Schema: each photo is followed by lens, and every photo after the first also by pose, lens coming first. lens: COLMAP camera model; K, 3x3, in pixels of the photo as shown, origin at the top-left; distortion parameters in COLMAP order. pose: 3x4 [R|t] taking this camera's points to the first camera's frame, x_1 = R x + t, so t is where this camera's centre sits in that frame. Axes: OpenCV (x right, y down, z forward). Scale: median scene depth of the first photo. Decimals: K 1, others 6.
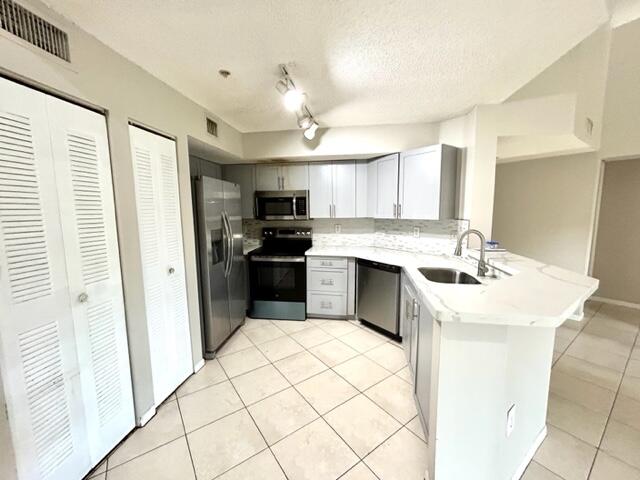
lens RADIAL K [[259.3, 0, 319.0], [0, 259.3, 241.0], [0, 0, 1]] dist [-0.001788, 0.000423]
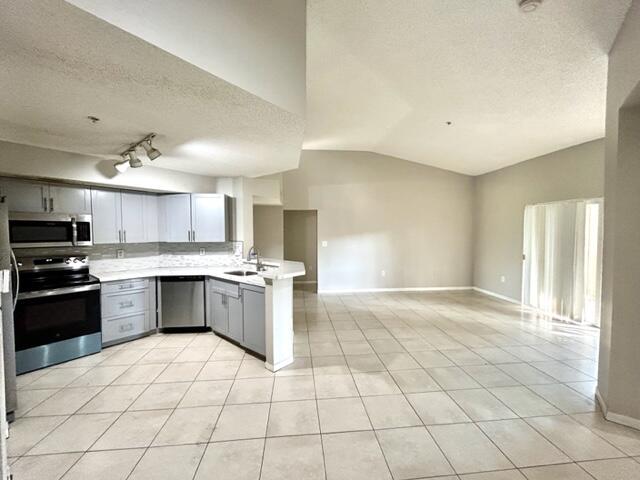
lens RADIAL K [[259.3, 0, 319.0], [0, 259.3, 241.0], [0, 0, 1]] dist [-0.001788, 0.000423]
pose [[0.508435, -0.022004, 0.860819, -0.476296], [0.100333, 0.994378, -0.033843, 0.018034], [-0.855235, 0.103576, 0.507785, -0.215533]]
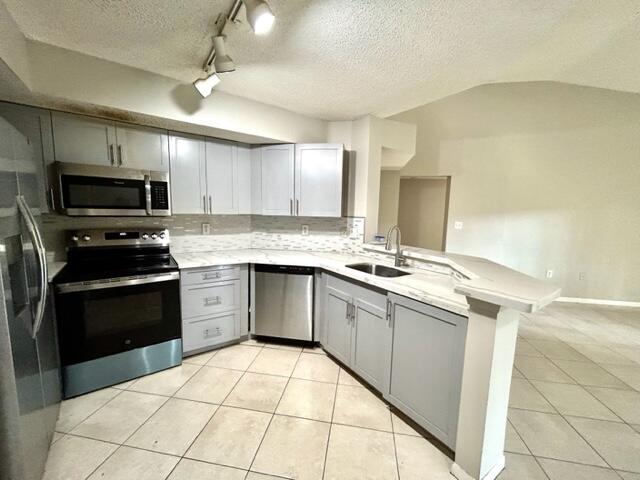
lens RADIAL K [[259.3, 0, 319.0], [0, 259.3, 241.0], [0, 0, 1]] dist [-0.001788, 0.000423]
pose [[0.713942, -0.056790, 0.697898, -0.263965], [0.053274, 0.998222, 0.026730, -0.015976], [-0.698175, 0.018096, 0.715698, 0.266728]]
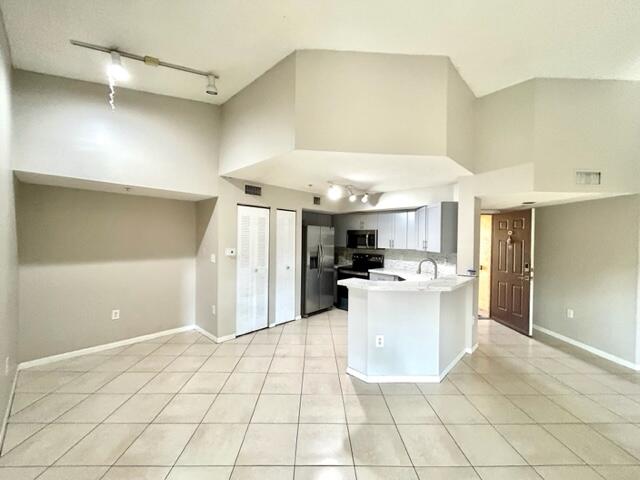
lens RADIAL K [[259.3, 0, 319.0], [0, 259.3, 241.0], [0, 0, 1]] dist [-0.001788, 0.000423]
pose [[0.820539, 0.028032, -0.570903, 0.596444], [-0.090973, 0.992470, -0.082021, 0.026728], [0.564305, 0.119238, 0.816910, -0.465916]]
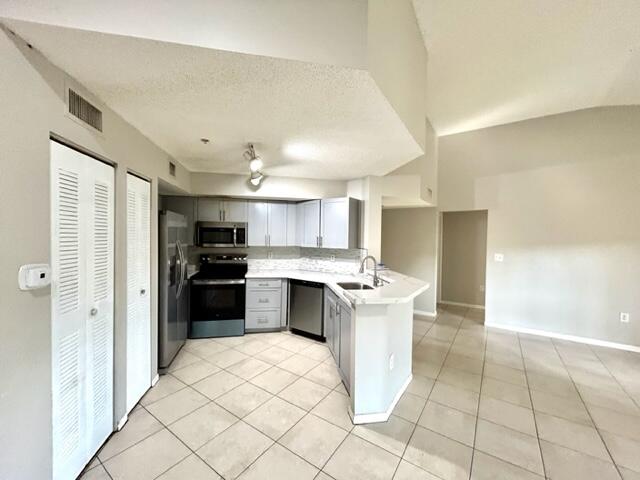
lens RADIAL K [[259.3, 0, 319.0], [0, 259.3, 241.0], [0, 0, 1]] dist [-0.001788, 0.000423]
pose [[0.942365, 0.018030, 0.334102, -0.136135], [0.015184, 0.995214, -0.096537, 0.007976], [-0.334243, 0.096046, 0.937580, -0.233204]]
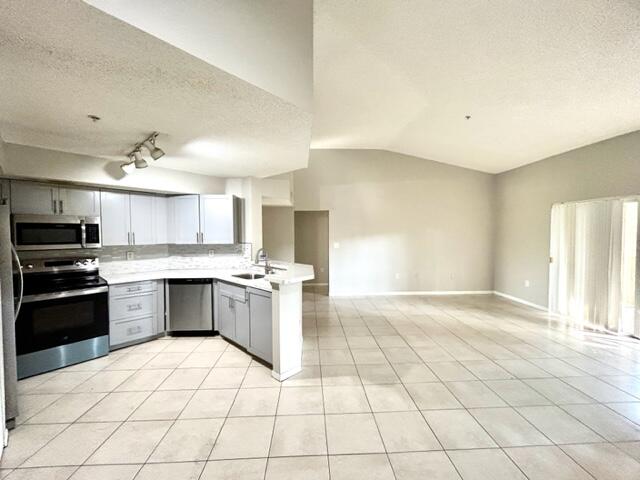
lens RADIAL K [[259.3, 0, 319.0], [0, 259.3, 241.0], [0, 0, 1]] dist [-0.001788, 0.000423]
pose [[0.551061, -0.019332, 0.834241, -0.428283], [0.098123, 0.994297, -0.041774, 0.012226], [-0.828676, 0.104878, 0.549816, -0.201364]]
